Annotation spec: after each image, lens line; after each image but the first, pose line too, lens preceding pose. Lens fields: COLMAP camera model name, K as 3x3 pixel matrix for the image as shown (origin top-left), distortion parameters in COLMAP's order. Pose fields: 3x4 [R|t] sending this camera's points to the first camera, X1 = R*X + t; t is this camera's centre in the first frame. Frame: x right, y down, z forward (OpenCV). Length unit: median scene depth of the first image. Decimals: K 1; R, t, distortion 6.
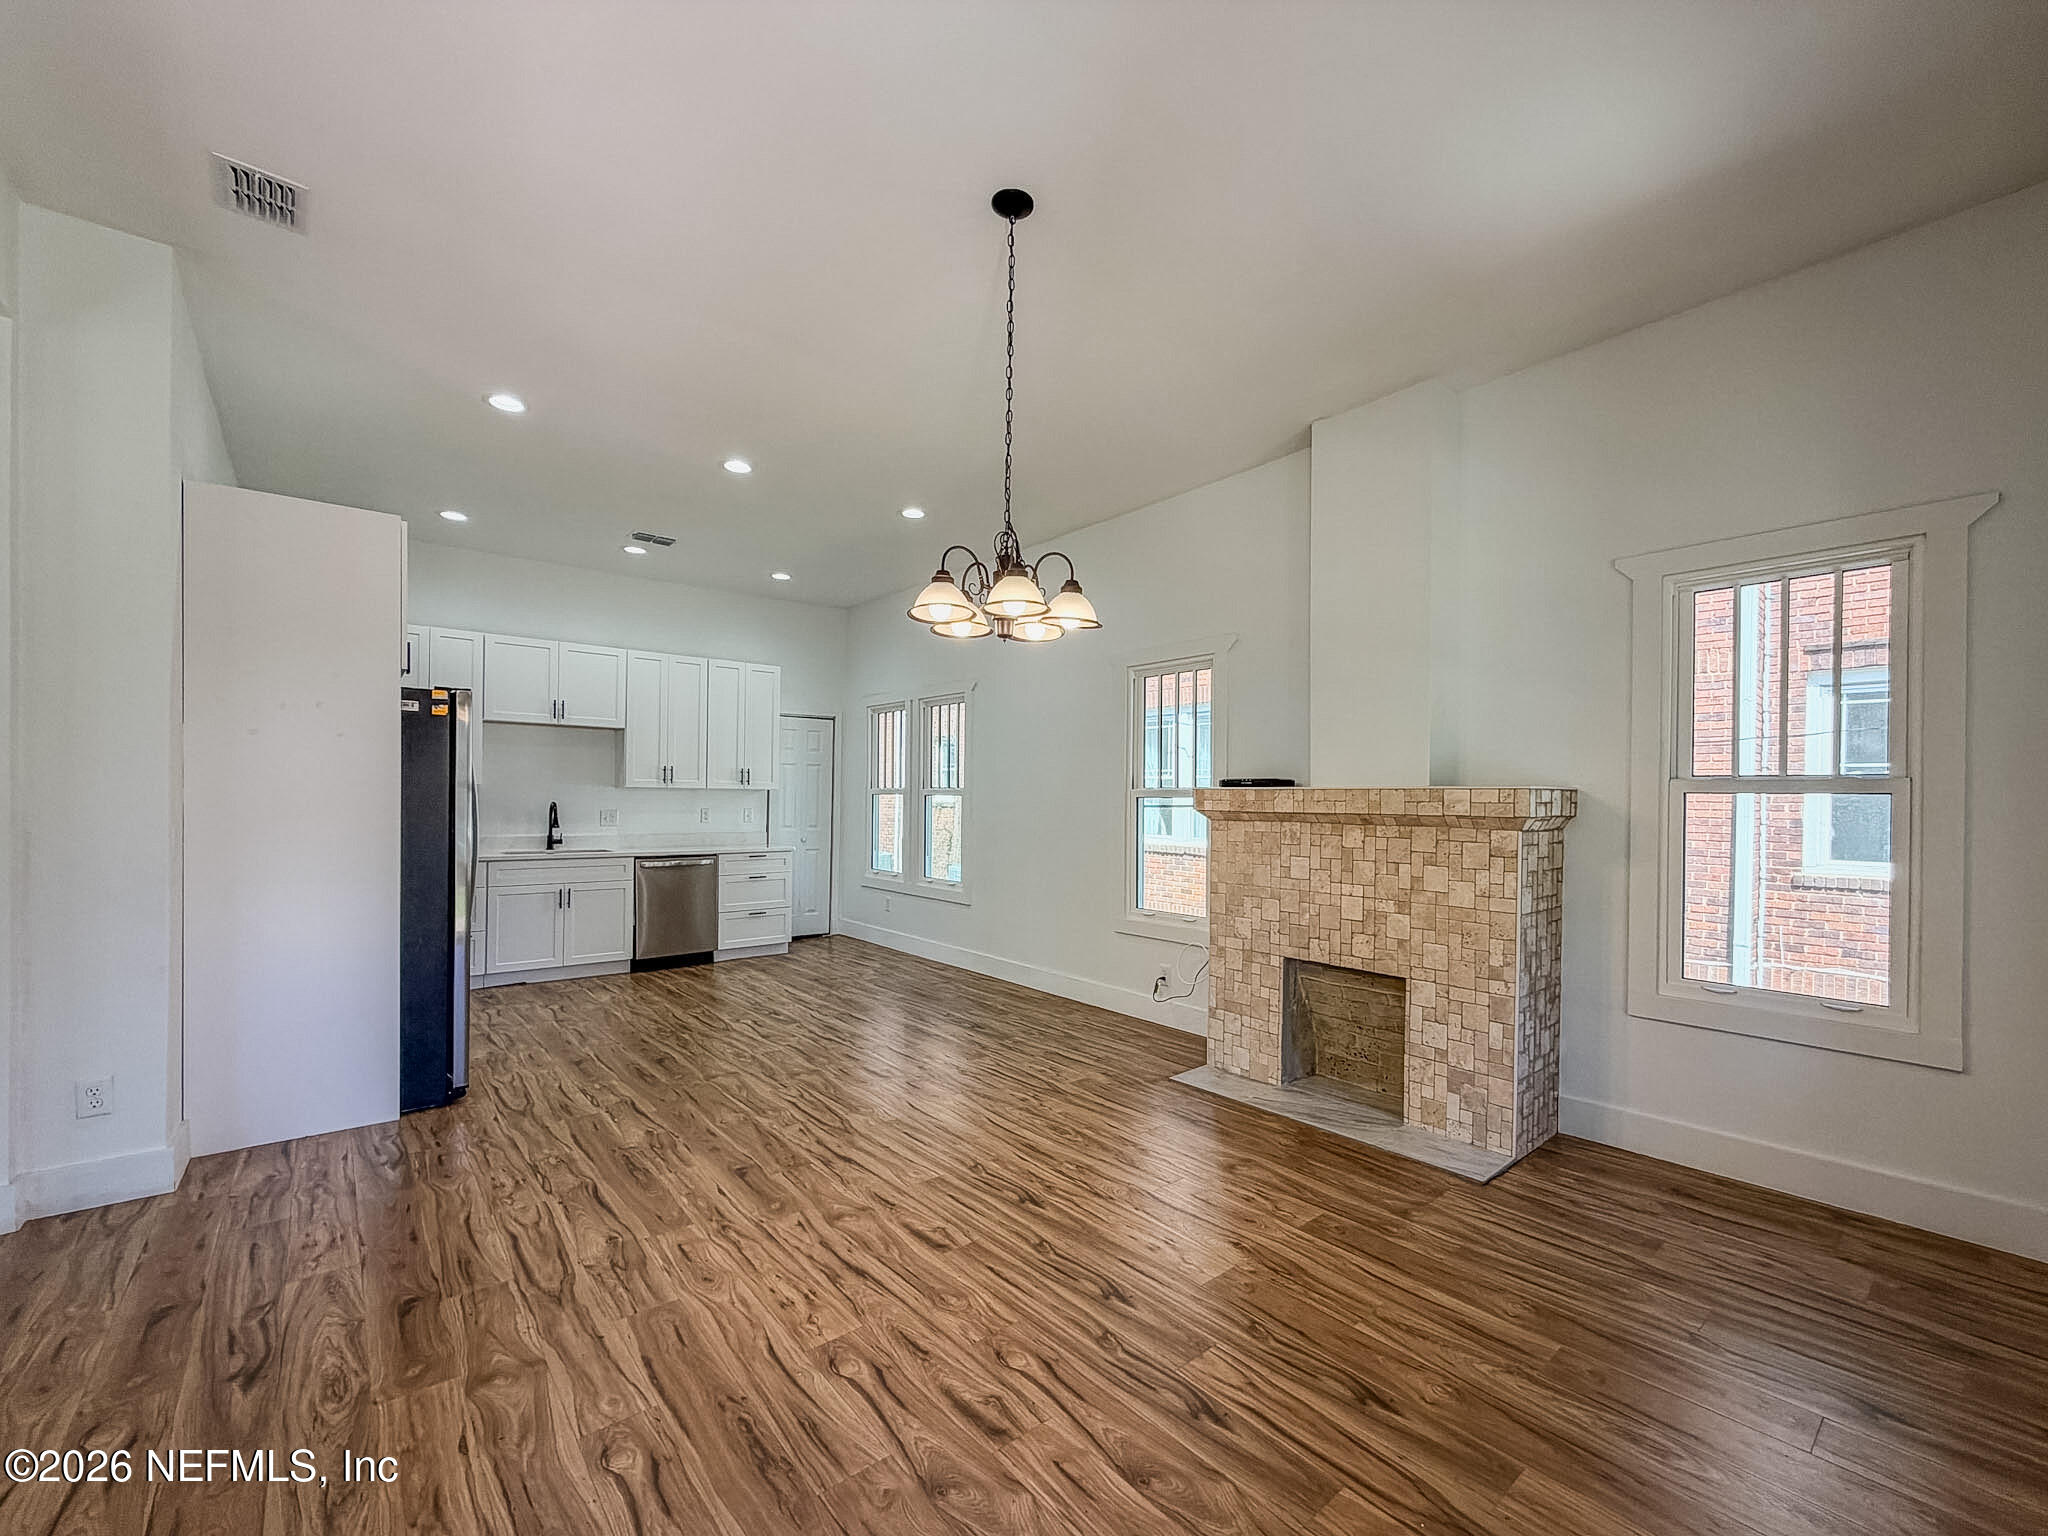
lens RADIAL K [[821.2, 0, 1028.3], [0, 821.2, 800.4], [0, 0, 1]] dist [0.000458, -0.000003]
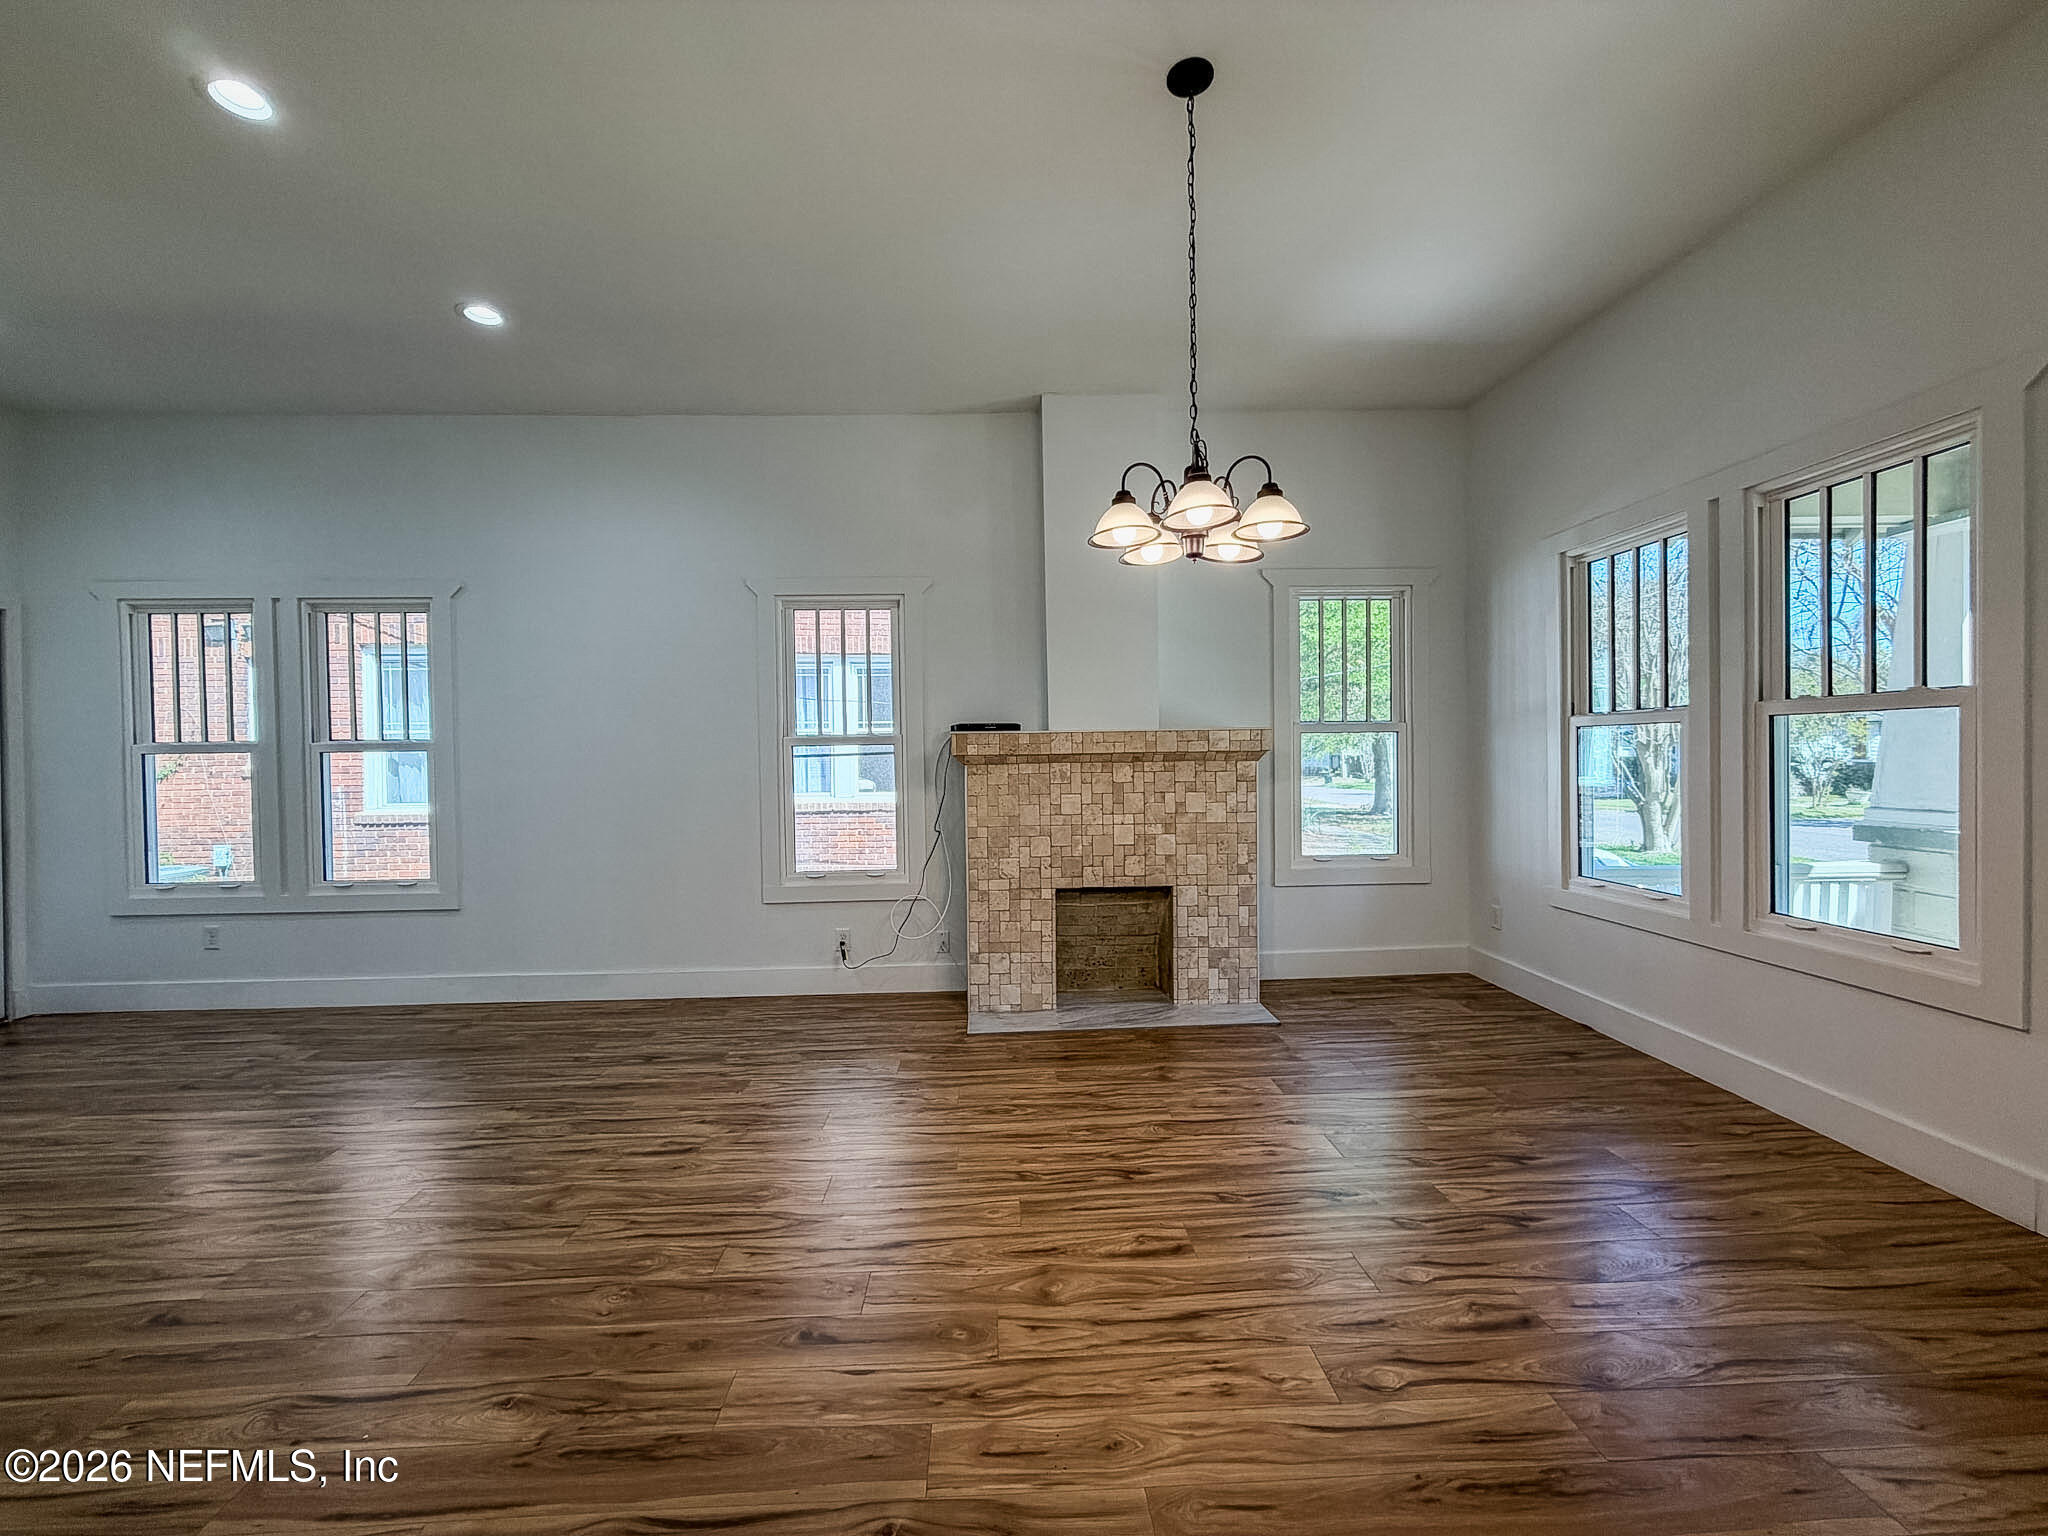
lens RADIAL K [[817.8, 0, 997.8], [0, 817.8, 768.3], [0, 0, 1]] dist [0.000522, -0.000538]
pose [[0.627402, -0.032013, 0.778037, -0.609933], [0.023261, 0.999479, 0.022367, 0.008221], [-0.778348, 0.004065, 0.627820, 0.417880]]
